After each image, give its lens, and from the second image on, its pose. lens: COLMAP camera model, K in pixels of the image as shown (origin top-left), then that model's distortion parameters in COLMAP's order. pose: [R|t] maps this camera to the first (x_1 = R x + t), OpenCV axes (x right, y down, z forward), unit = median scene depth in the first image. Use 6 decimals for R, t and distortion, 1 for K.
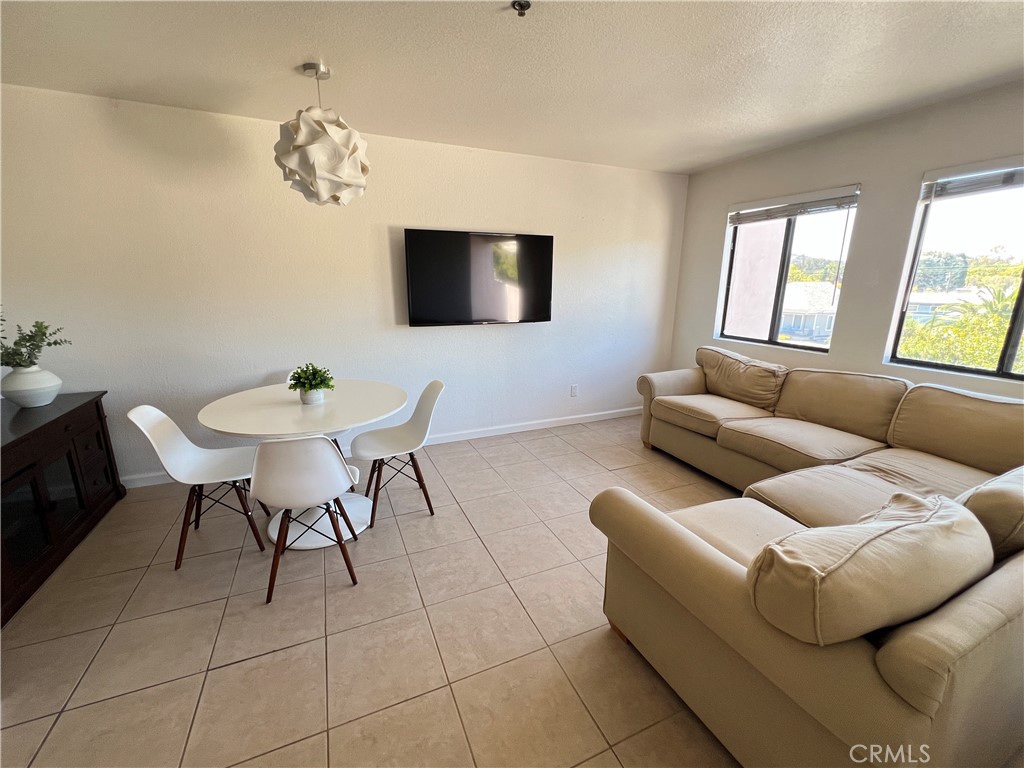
lens RADIAL K [[419.1, 0, 508.3], [0, 419.1, 382.6], [0, 0, 1]] dist [-0.002549, -0.000321]
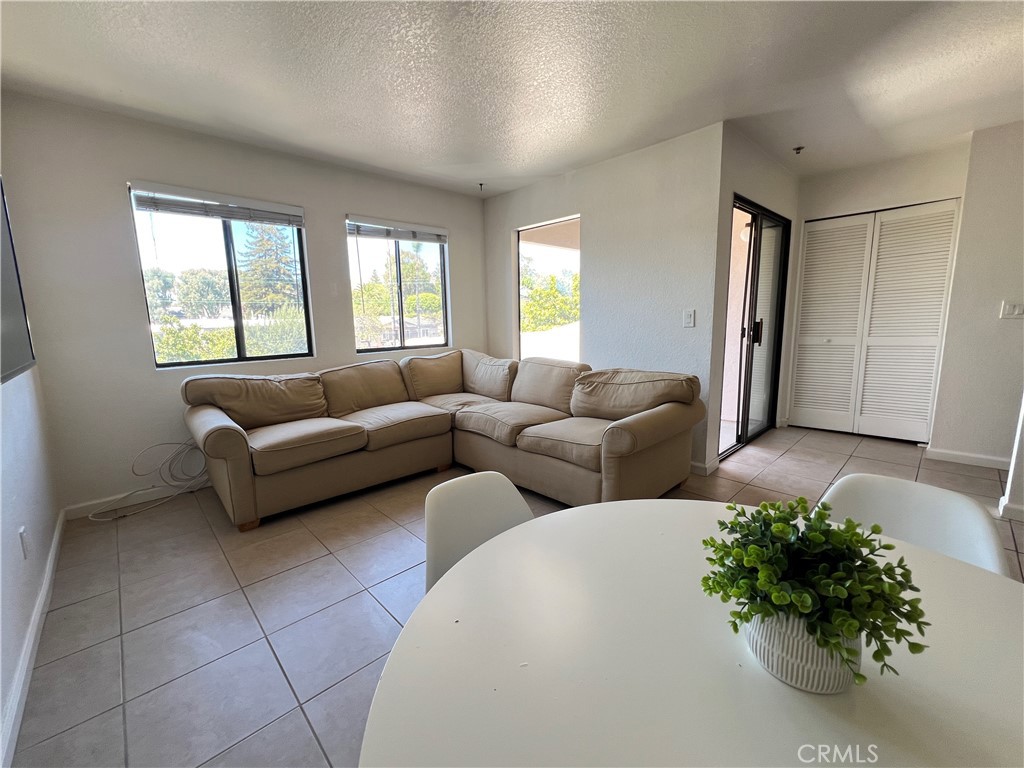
lens RADIAL K [[419.1, 0, 508.3], [0, 419.1, 382.6], [0, 0, 1]] dist [-0.002549, -0.000321]
pose [[-0.345021, -0.143667, 0.927535, -0.427529], [0.235528, 0.943344, 0.233727, -0.134572], [-0.908563, 0.299101, -0.291635, 0.829676]]
